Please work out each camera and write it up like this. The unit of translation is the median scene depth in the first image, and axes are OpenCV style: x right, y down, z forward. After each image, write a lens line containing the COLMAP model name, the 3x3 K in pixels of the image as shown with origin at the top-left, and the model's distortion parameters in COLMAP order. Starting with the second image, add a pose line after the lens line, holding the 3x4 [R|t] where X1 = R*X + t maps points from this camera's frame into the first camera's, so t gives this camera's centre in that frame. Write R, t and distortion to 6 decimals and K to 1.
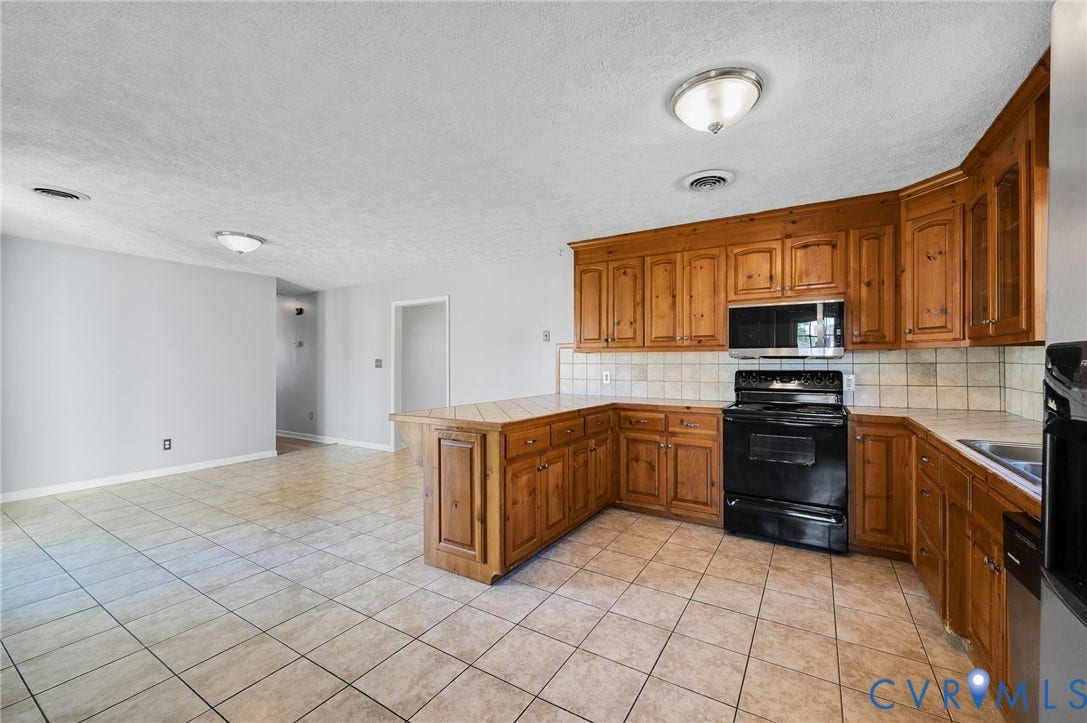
lens RADIAL K [[430.8, 0, 566.0], [0, 430.8, 367.7], [0, 0, 1]] dist [0.001476, 0.000402]
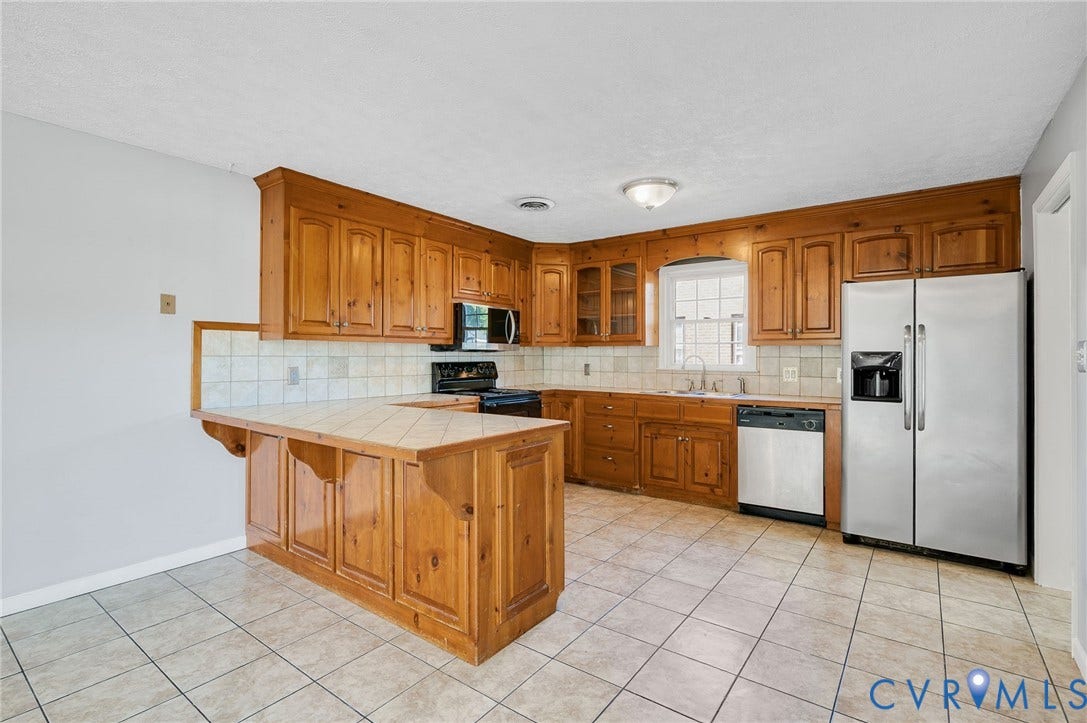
lens RADIAL K [[507.3, 0, 543.5], [0, 507.3, 361.5], [0, 0, 1]] dist [0.002257, 0.000150]
pose [[0.110587, -0.011841, 0.993796, -0.836317], [0.008071, 0.999907, 0.011015, -0.008148], [-0.993834, 0.006802, 0.110672, 0.636023]]
